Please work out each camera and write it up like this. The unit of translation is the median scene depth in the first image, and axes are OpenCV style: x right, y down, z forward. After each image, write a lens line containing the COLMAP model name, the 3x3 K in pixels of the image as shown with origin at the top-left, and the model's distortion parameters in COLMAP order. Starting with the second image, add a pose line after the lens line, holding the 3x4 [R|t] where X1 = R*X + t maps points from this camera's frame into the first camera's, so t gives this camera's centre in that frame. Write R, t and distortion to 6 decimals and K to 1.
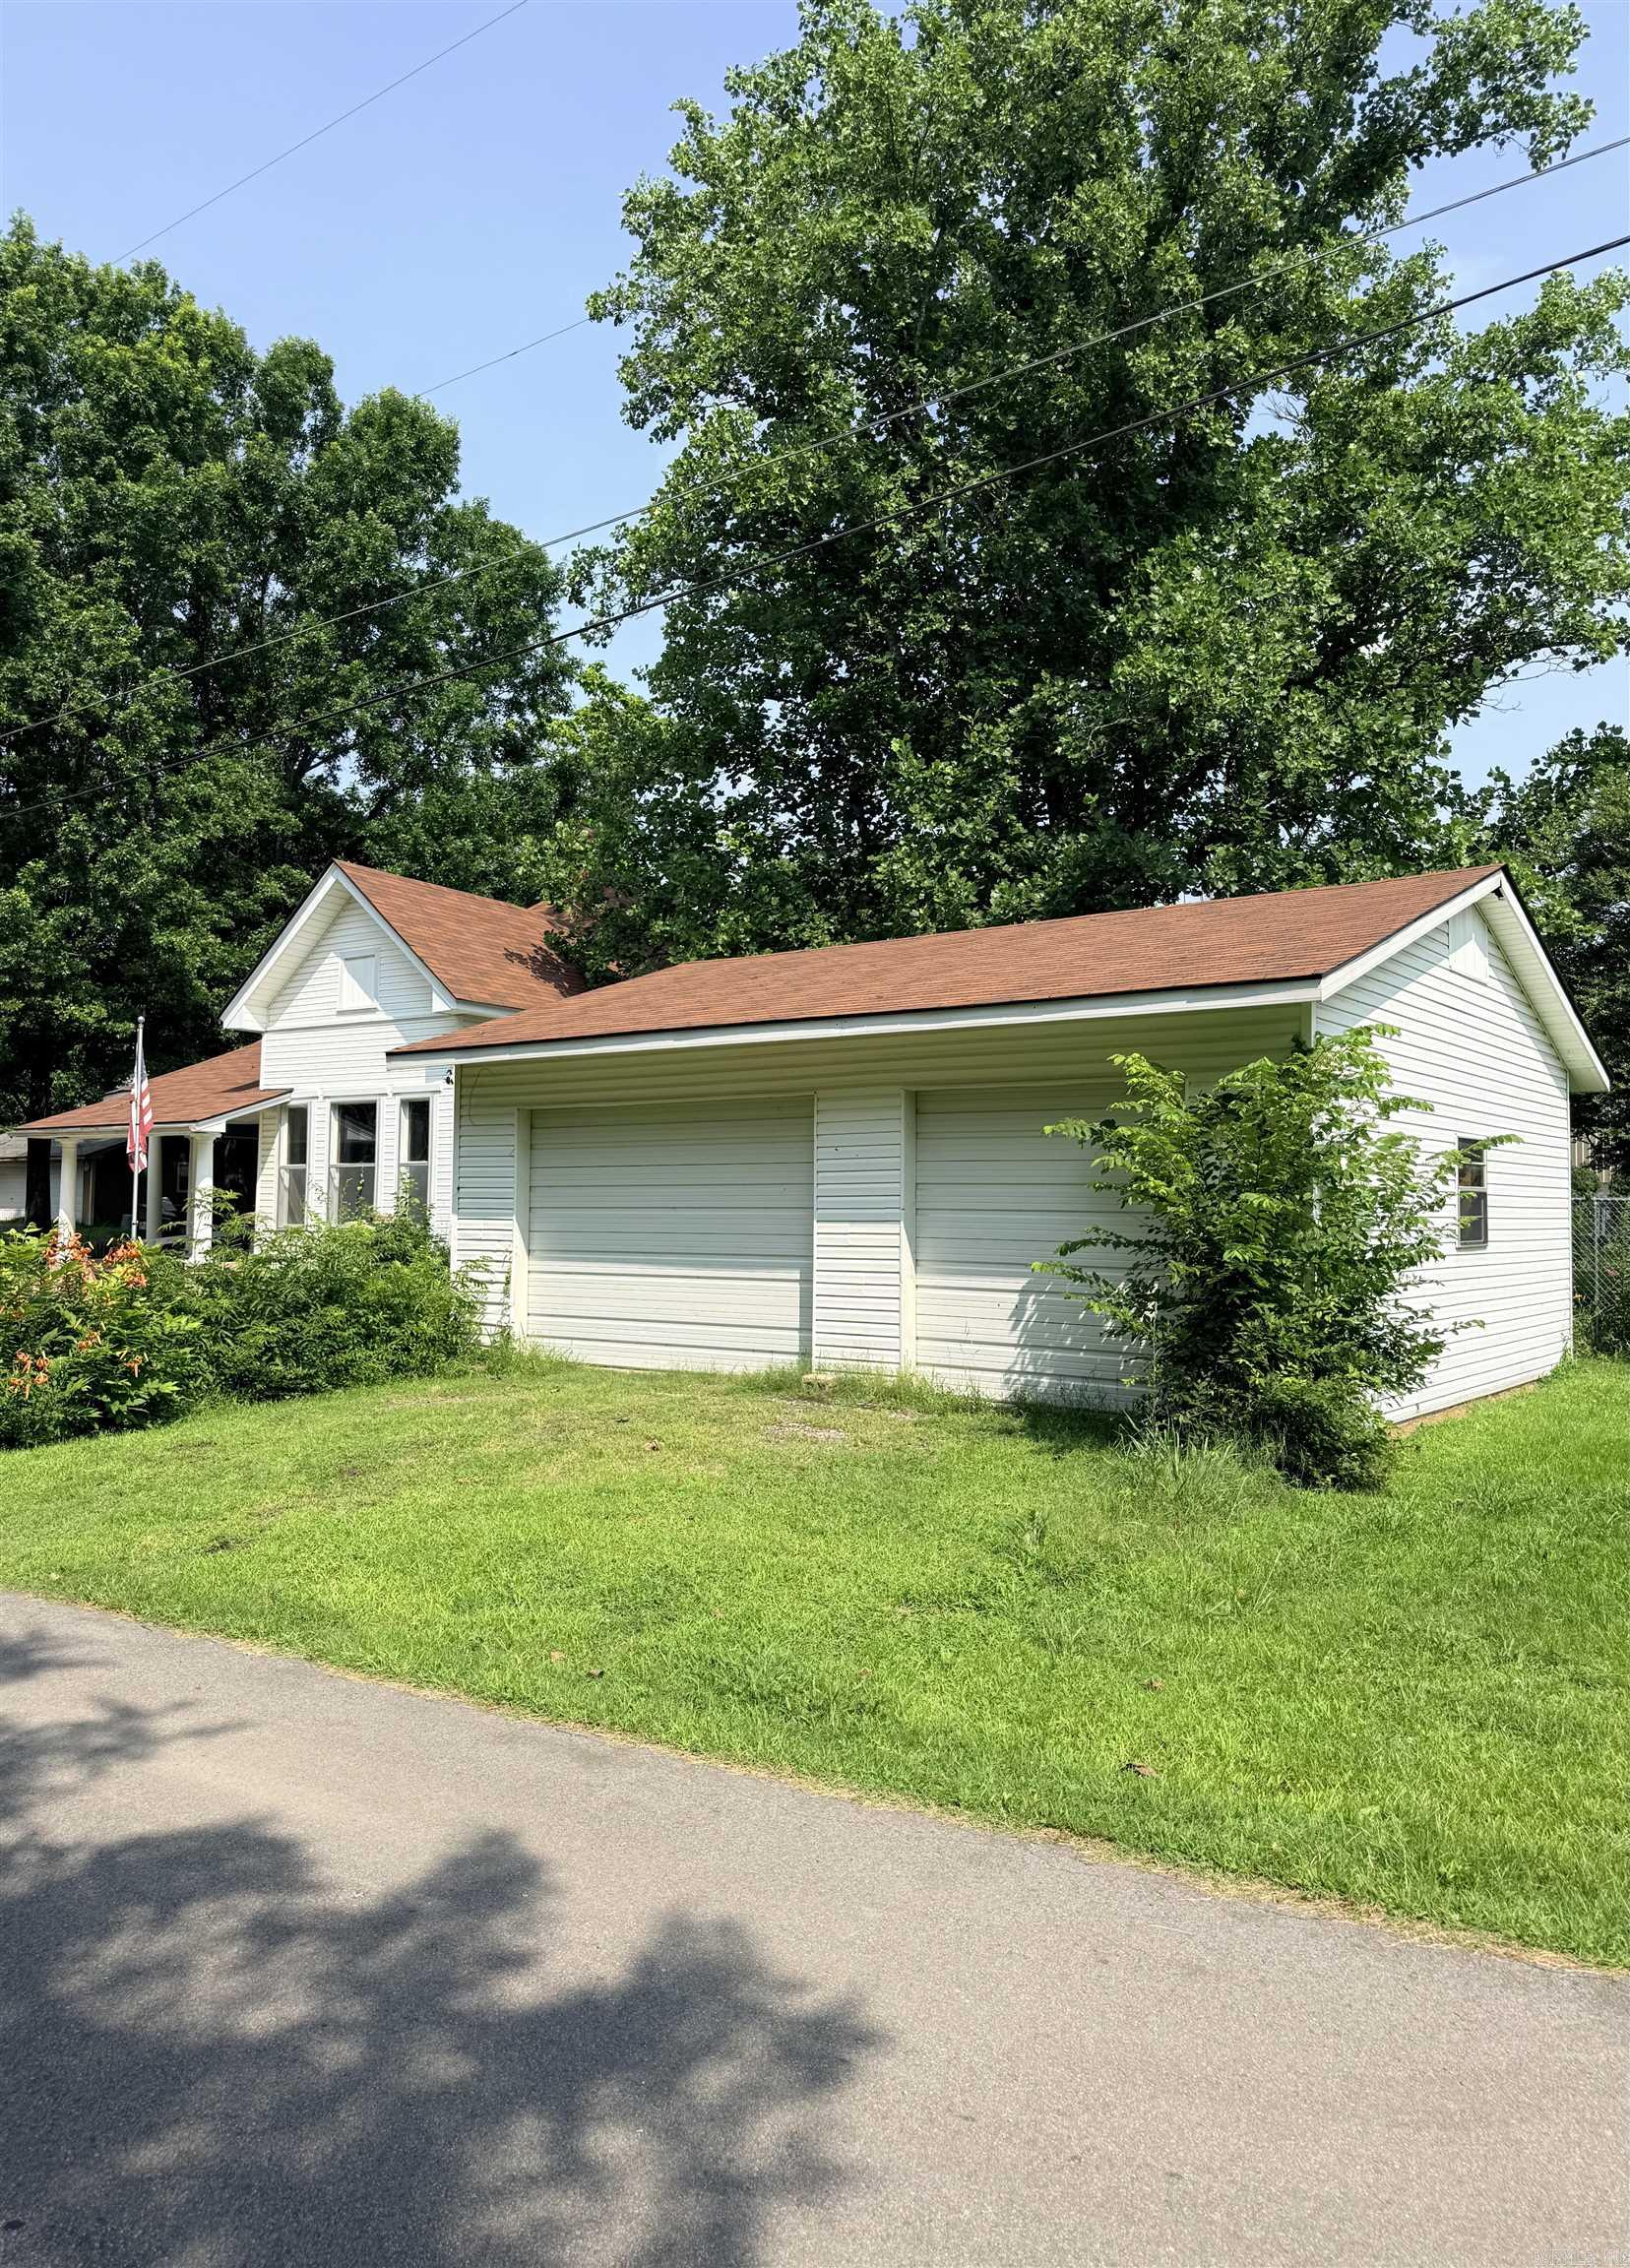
lens RADIAL K [[1595.9, 0, 815.0], [0, 1595.9, 1134.0], [0, 0, 1]] dist [-0.004379, -0.000554]
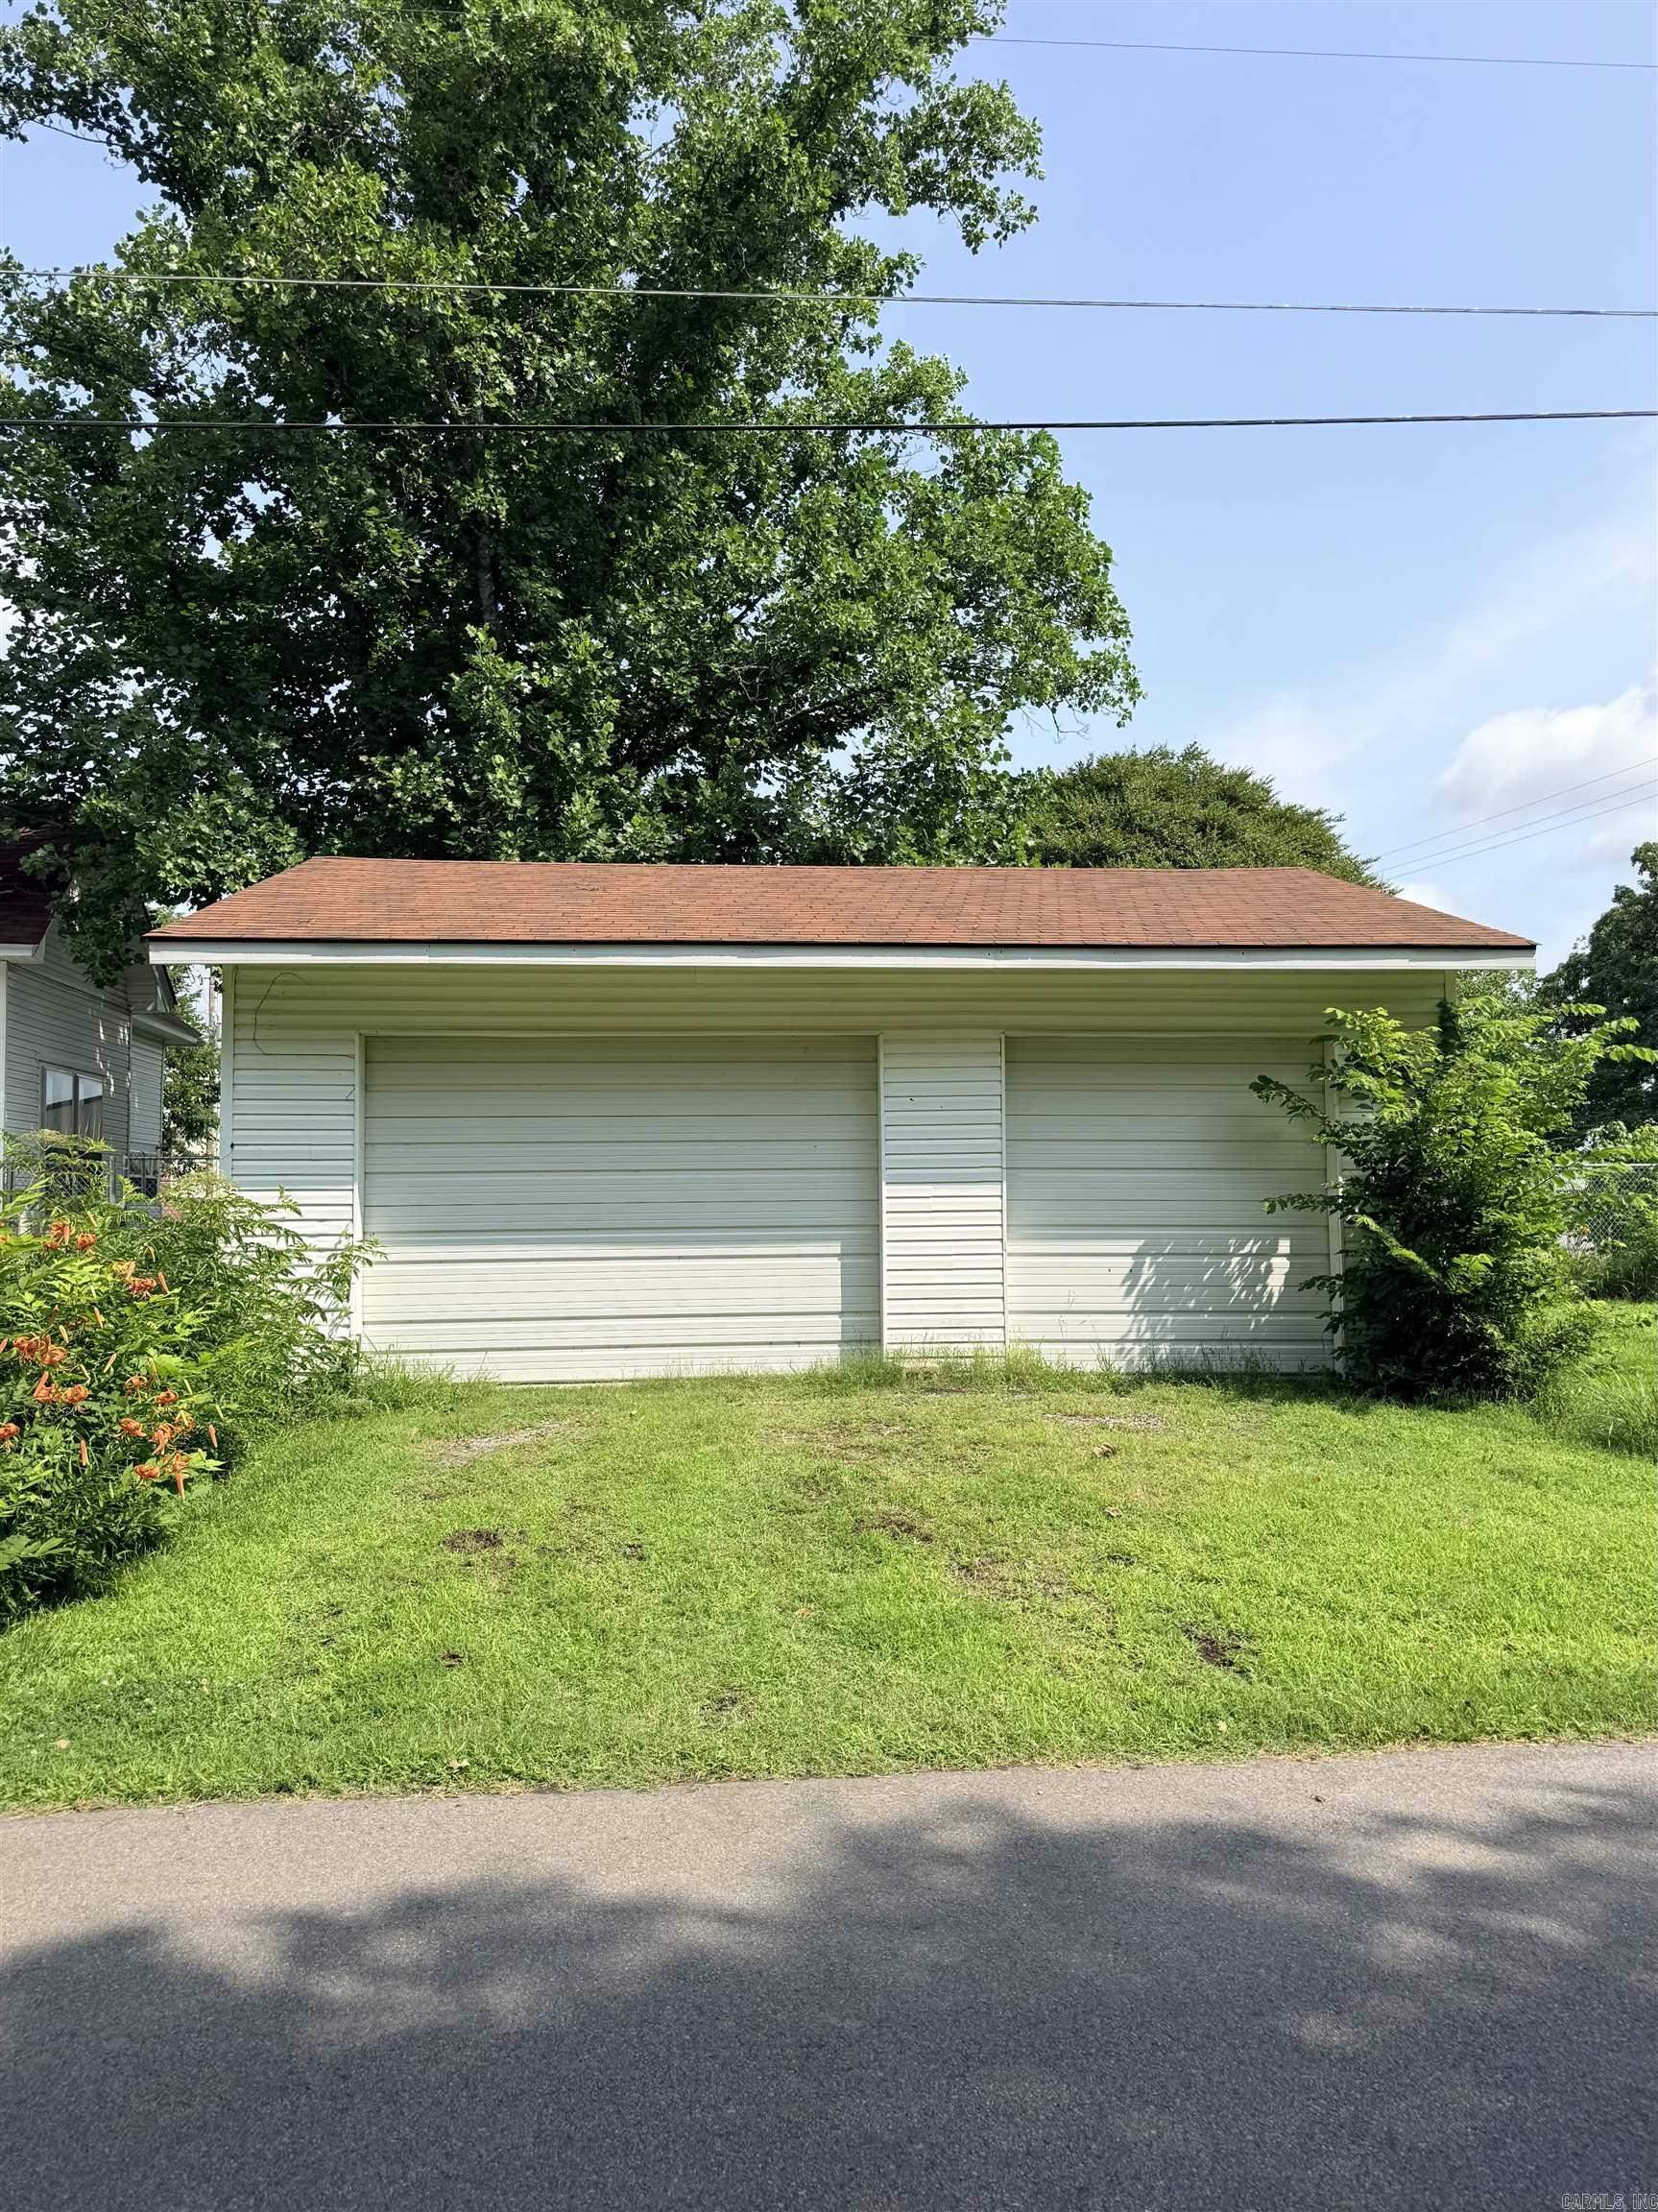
lens RADIAL K [[1517.8, 0, 829.0], [0, 1517.8, 1106.0], [0, 0, 1]] dist [0.008947, 0.001482]
pose [[0.756396, 0.017238, 0.653887, -0.550175], [-0.020309, 0.999790, -0.002864, 0.016327], [-0.653799, -0.011113, 0.756587, 0.410655]]
